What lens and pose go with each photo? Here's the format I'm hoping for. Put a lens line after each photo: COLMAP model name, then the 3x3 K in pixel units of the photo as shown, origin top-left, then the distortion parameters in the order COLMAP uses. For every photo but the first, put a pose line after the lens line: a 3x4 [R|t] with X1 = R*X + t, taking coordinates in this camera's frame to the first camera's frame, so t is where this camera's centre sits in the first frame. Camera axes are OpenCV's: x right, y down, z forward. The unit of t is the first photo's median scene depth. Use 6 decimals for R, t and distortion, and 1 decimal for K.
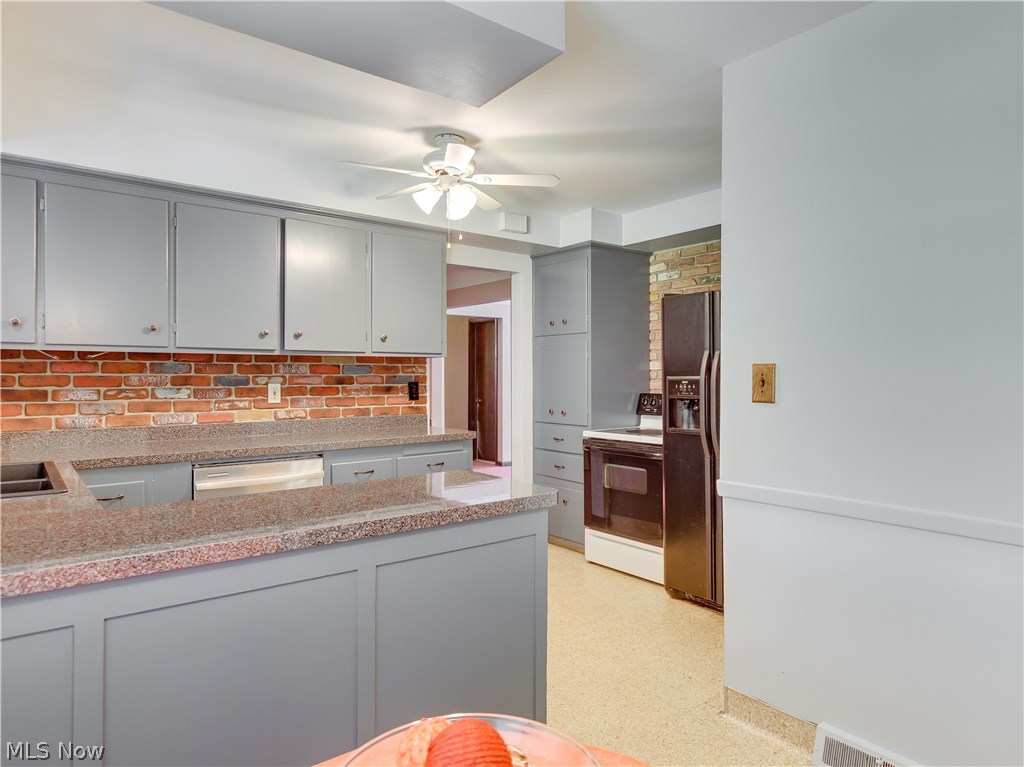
lens RADIAL K [[649.9, 0, 512.1], [0, 649.9, 383.2], [0, 0, 1]] dist [0.006638, 0.000805]
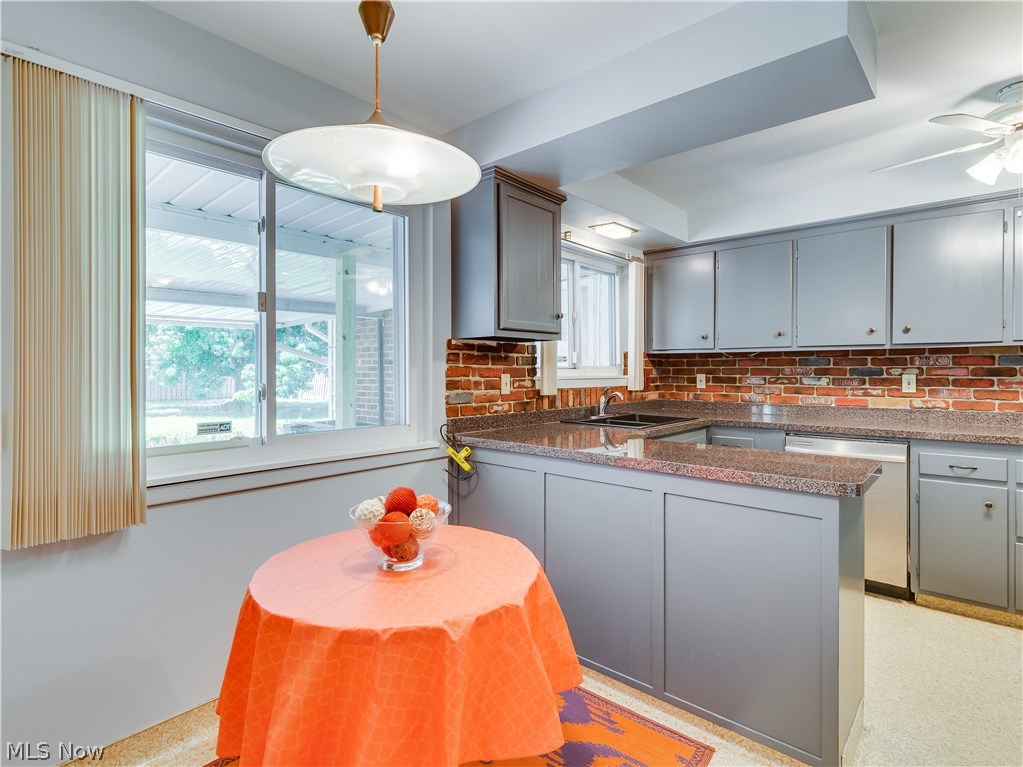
lens RADIAL K [[525.8, 0, 511.6], [0, 525.8, 374.6], [0, 0, 1]] dist [-0.003373, -0.000648]
pose [[0.178162, 0.008070, -0.983968, 0.400045], [-0.010146, 0.999928, 0.006364, 0.001757], [0.983949, 0.008850, 0.178231, 0.196832]]
